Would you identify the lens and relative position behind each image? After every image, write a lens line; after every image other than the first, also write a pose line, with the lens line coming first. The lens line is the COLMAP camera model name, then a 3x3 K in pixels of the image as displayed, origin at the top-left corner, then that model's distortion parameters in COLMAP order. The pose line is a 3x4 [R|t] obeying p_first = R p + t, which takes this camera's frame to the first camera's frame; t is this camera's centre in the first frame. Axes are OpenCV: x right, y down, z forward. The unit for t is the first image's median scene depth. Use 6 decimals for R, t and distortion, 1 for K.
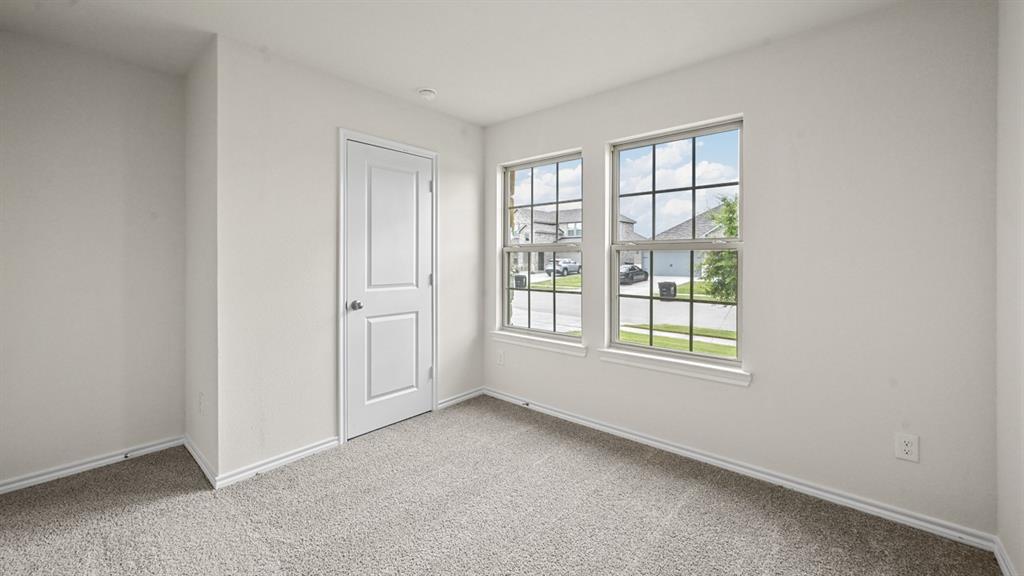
lens RADIAL K [[399.1, 0, 511.9], [0, 399.1, 260.9], [0, 0, 1]] dist [-0.003637, -0.000309]
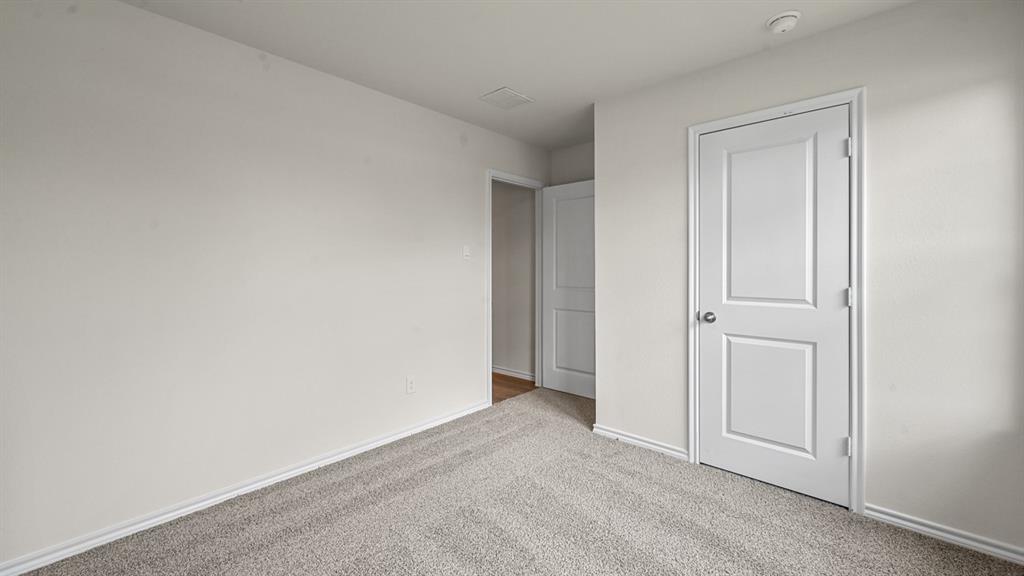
lens RADIAL K [[399.1, 0, 513.6], [0, 399.1, 268.5], [0, 0, 1]] dist [-0.003637, -0.000309]
pose [[-0.019813, 0.004023, -0.999796, 0.489087], [0.000420, 0.999992, 0.004015, -0.000945], [0.999804, -0.000340, -0.019815, 0.563390]]
